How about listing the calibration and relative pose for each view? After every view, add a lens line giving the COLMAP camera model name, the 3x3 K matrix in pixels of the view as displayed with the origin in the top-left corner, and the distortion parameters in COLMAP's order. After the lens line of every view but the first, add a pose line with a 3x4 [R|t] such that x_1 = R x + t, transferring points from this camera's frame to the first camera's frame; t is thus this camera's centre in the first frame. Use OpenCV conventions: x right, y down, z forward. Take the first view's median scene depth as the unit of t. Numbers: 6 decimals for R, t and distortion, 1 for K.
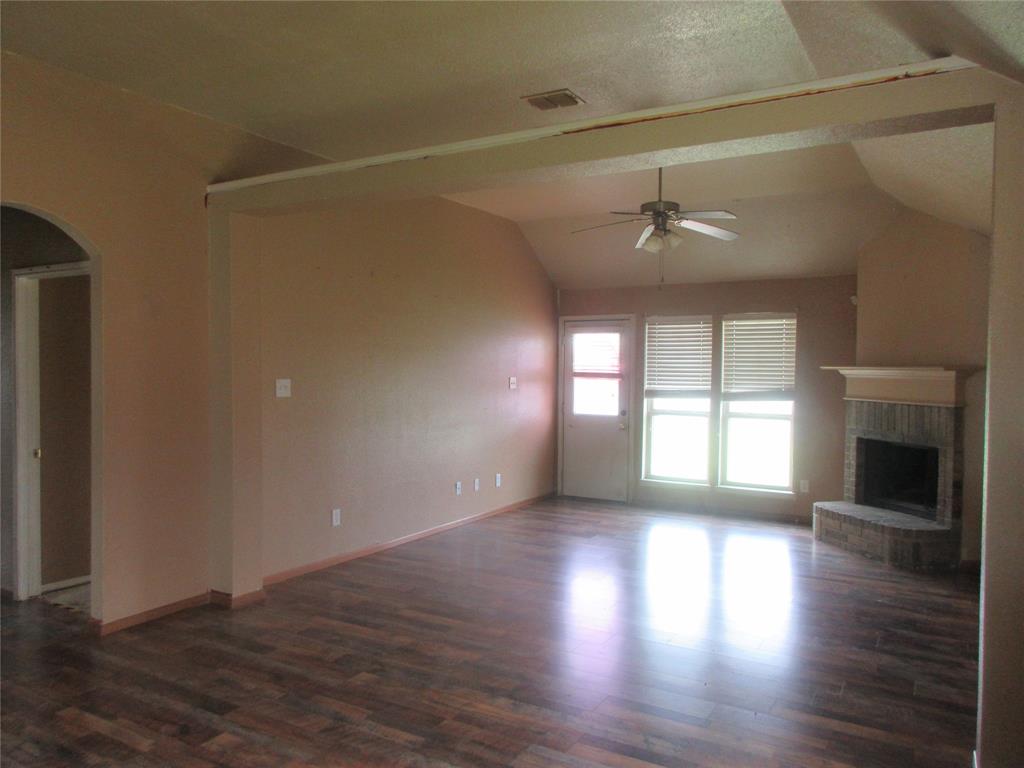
lens RADIAL K [[753.6, 0, 512.4], [0, 753.6, 385.0], [0, 0, 1]] dist [0.009092, 0.002657]
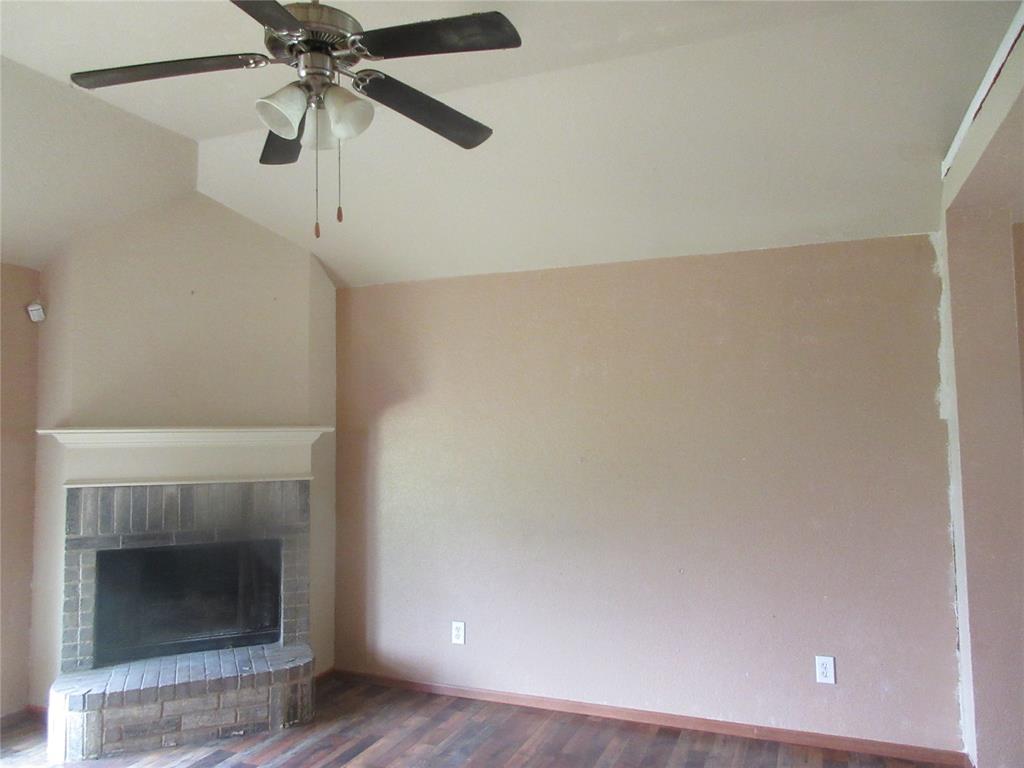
lens RADIAL K [[753.6, 0, 512.0], [0, 753.6, 382.9], [0, 0, 1]] dist [0.009092, 0.002657]
pose [[-0.166144, 0.053169, 0.984667, -0.191065], [0.032779, 0.998291, -0.048374, -0.023340], [-0.985557, 0.024240, -0.167603, 0.882235]]
